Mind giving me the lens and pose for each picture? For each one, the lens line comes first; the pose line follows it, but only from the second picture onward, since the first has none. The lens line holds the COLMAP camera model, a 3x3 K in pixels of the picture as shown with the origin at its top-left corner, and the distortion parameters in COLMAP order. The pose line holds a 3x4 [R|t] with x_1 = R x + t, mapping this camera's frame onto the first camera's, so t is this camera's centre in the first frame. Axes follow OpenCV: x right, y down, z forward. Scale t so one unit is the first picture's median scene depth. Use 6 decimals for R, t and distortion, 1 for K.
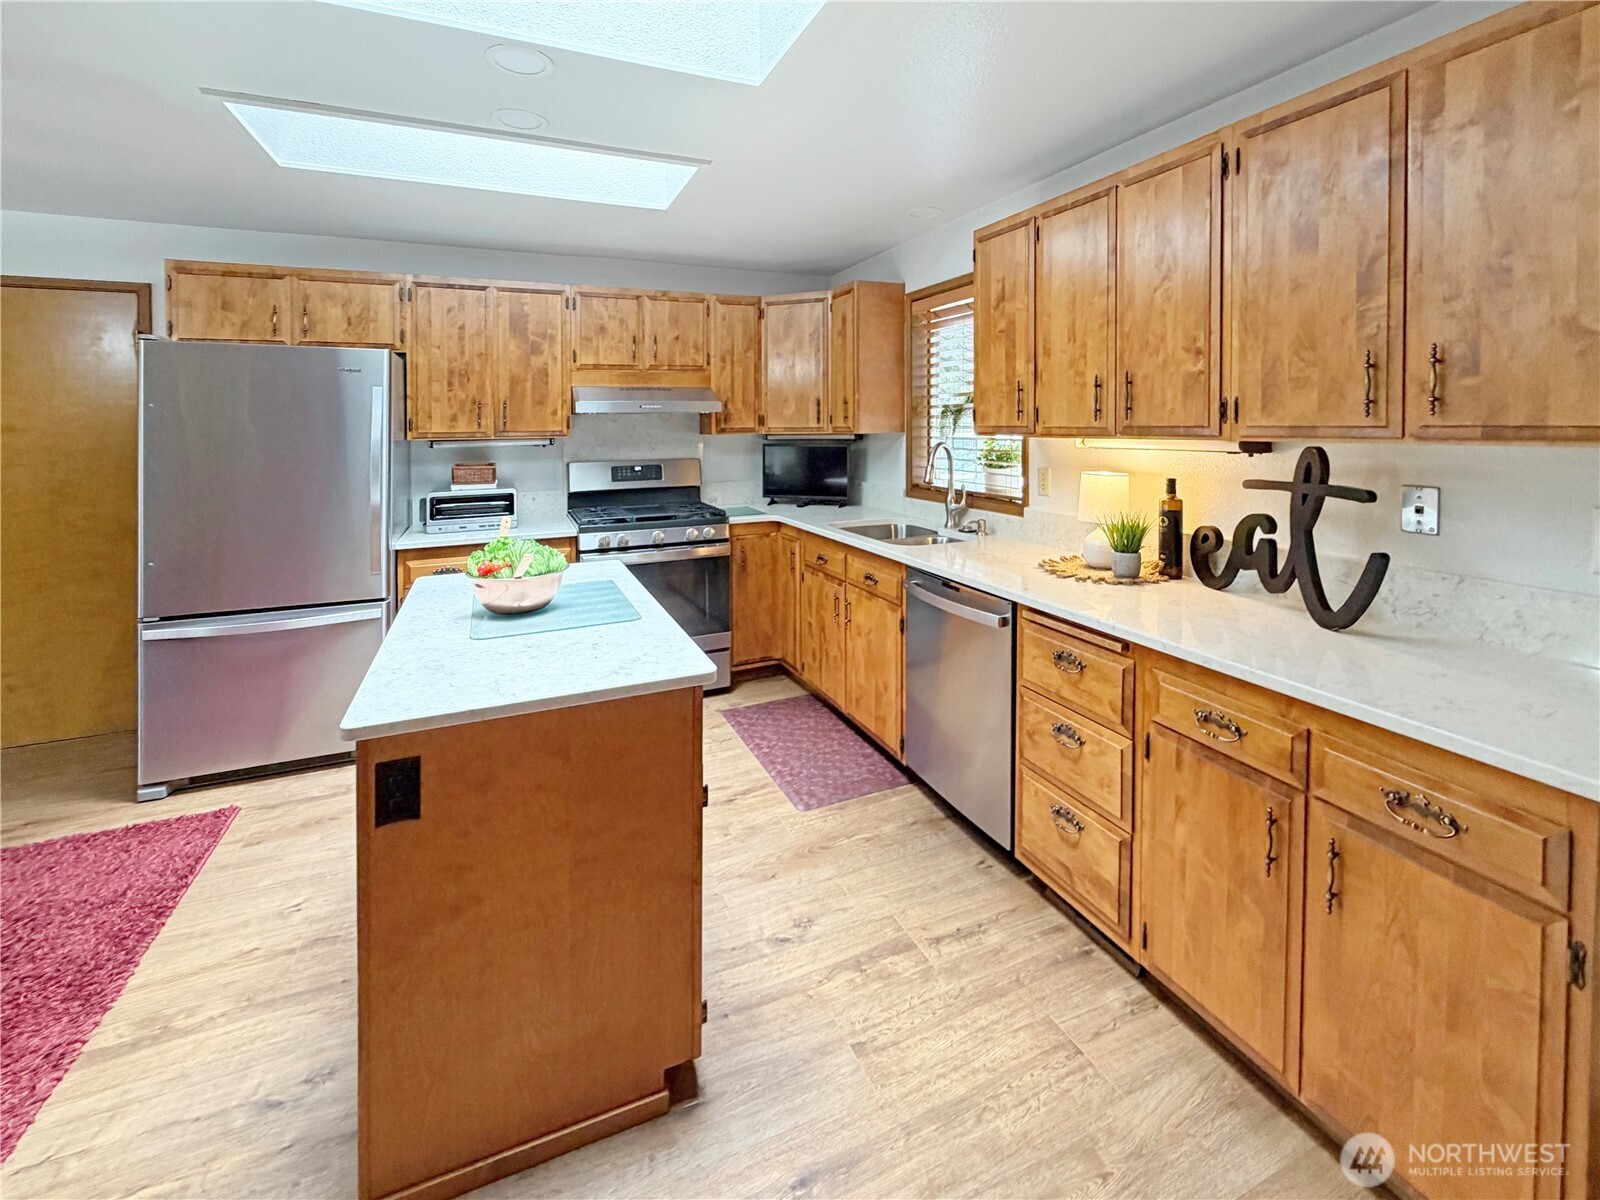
lens RADIAL K [[692.9, 0, 802.7], [0, 692.9, 449.3], [0, 0, 1]] dist [-0.000835, 0.001288]
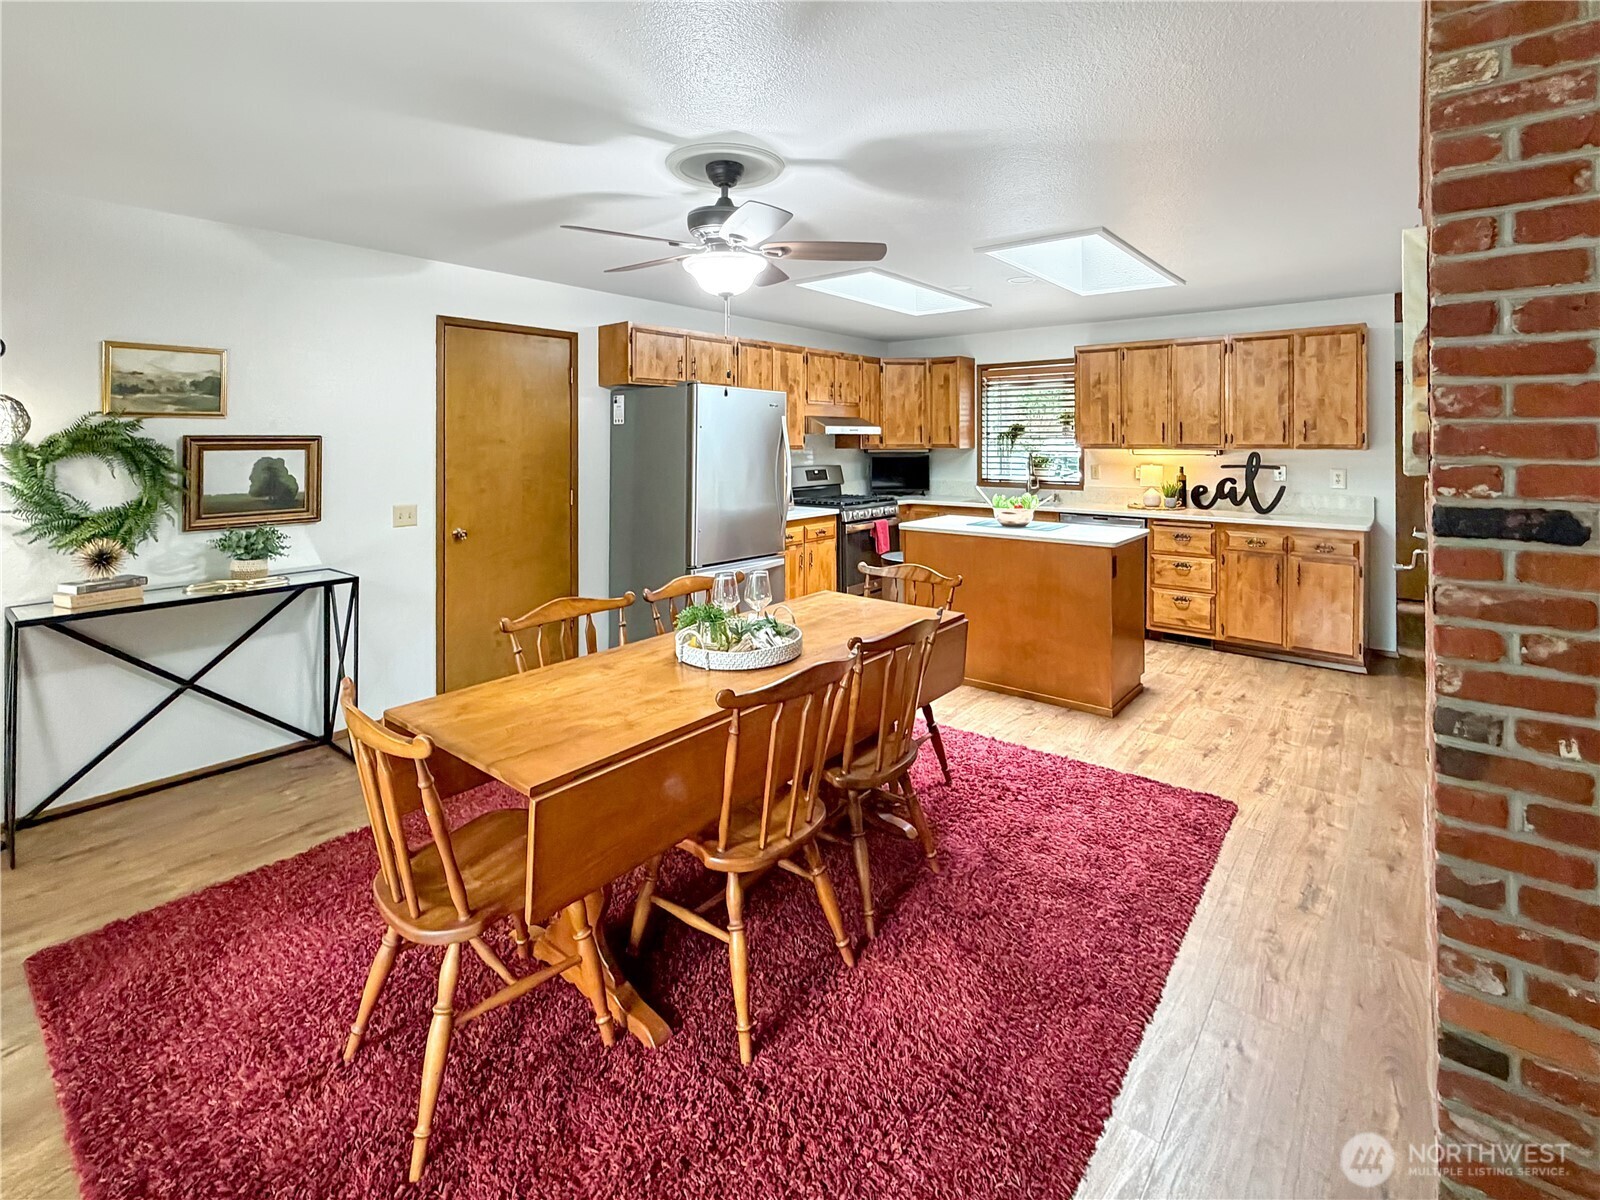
lens RADIAL K [[739.6, 0, 792.3], [0, 739.6, 457.3], [0, 0, 1]] dist [-0.000532, -0.000524]
pose [[0.892454, -0.000923, 0.451138, -1.533728], [0.008837, 0.999842, -0.015436, 0.032363], [-0.451052, 0.017762, 0.892321, -0.562637]]
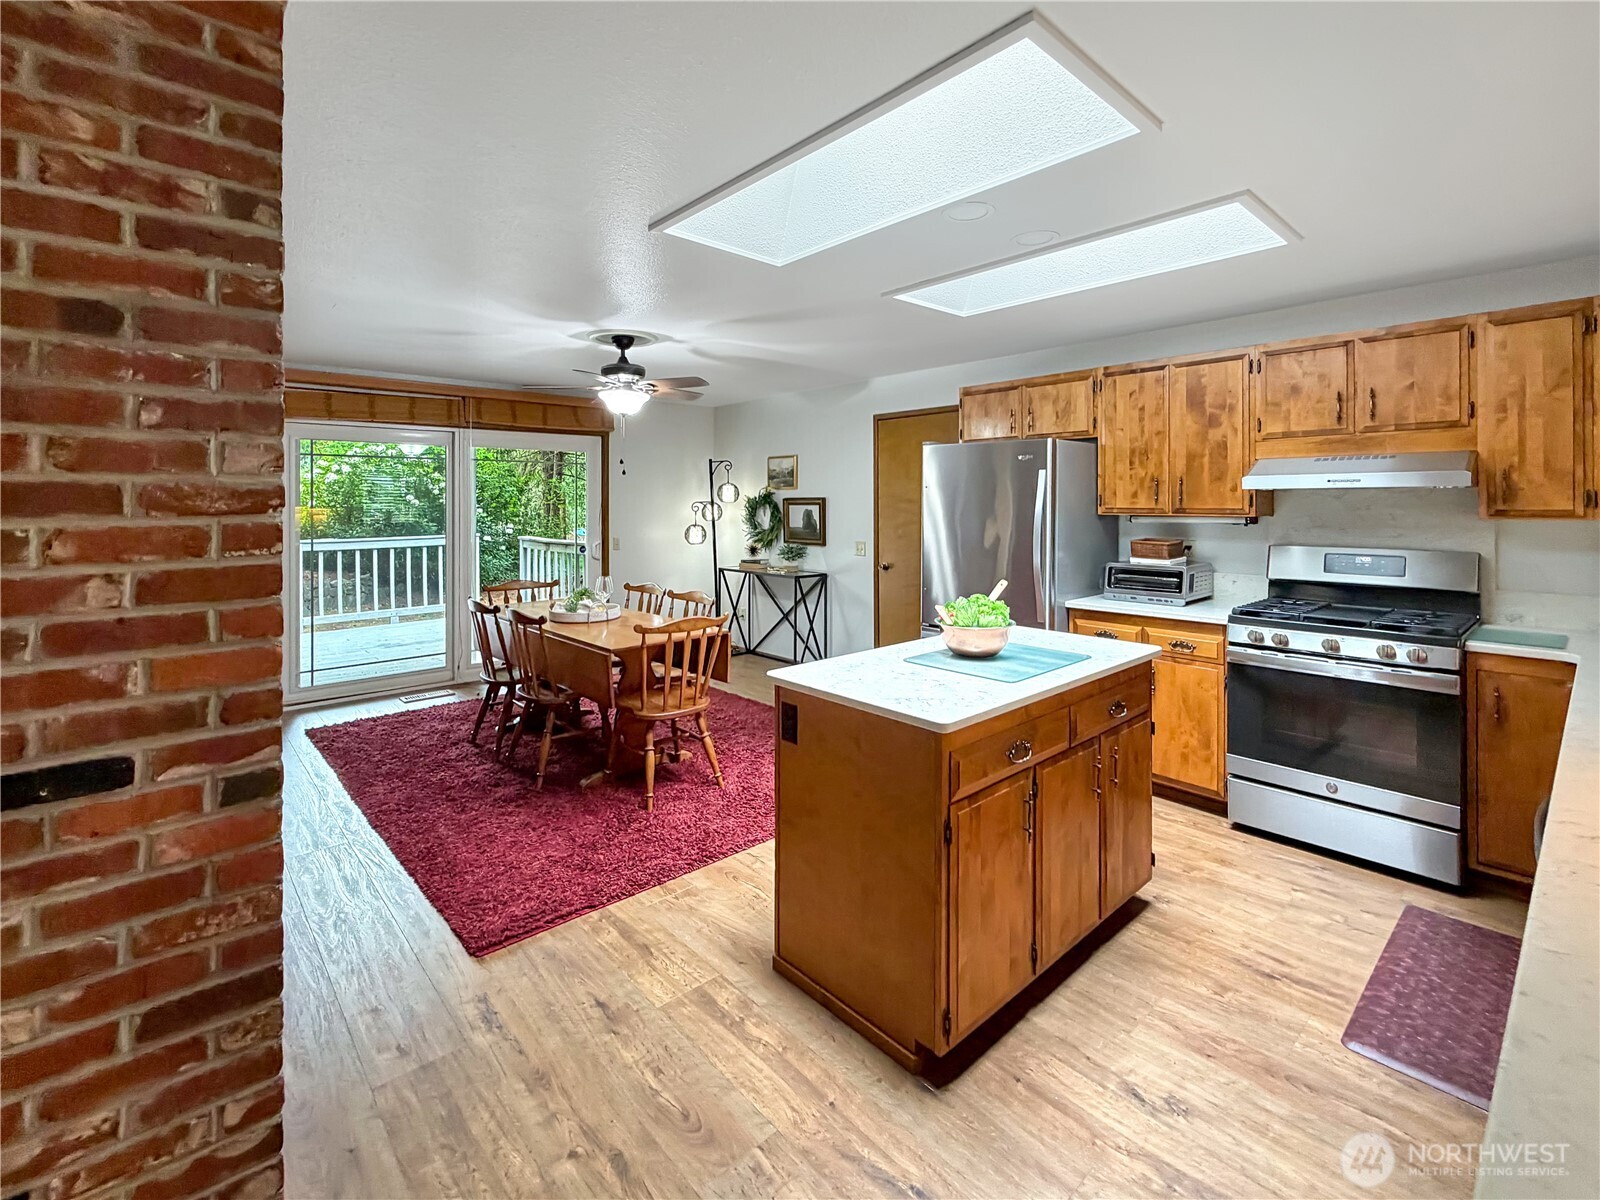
lens RADIAL K [[722.0, 0, 801.4], [0, 722.0, 512.9], [0, 0, 1]] dist [-0.003598, -0.000444]
pose [[0.322088, 0.025615, -0.946363, 0.517760], [-0.040395, 0.999095, 0.013294, -0.014832], [0.945847, 0.033946, 0.322832, 0.215285]]
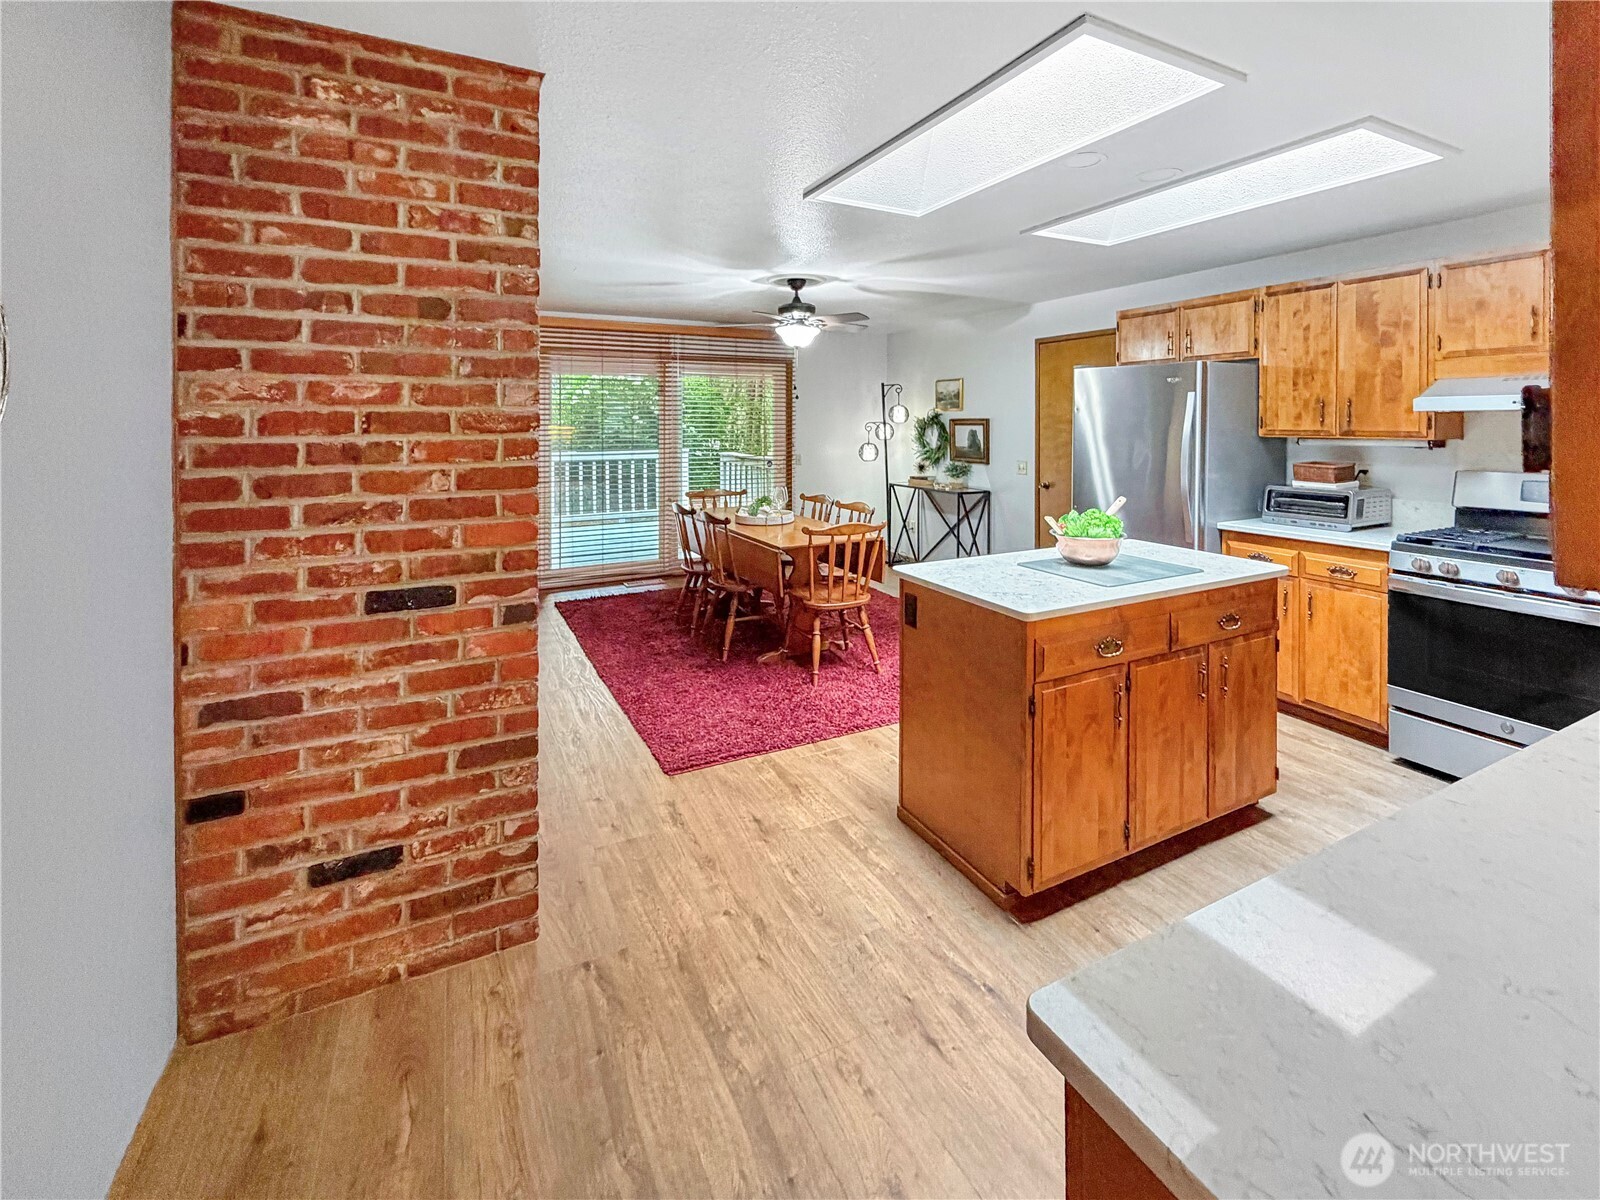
lens RADIAL K [[701.7, 0, 807.5], [0, 701.7, 439.1], [0, 0, 1]] dist [-0.006028, -0.000718]
pose [[0.068776, 0.036619, -0.996960, 0.669939], [-0.041090, 0.998582, 0.033844, -0.021904], [0.996786, 0.038638, 0.070184, 0.262264]]
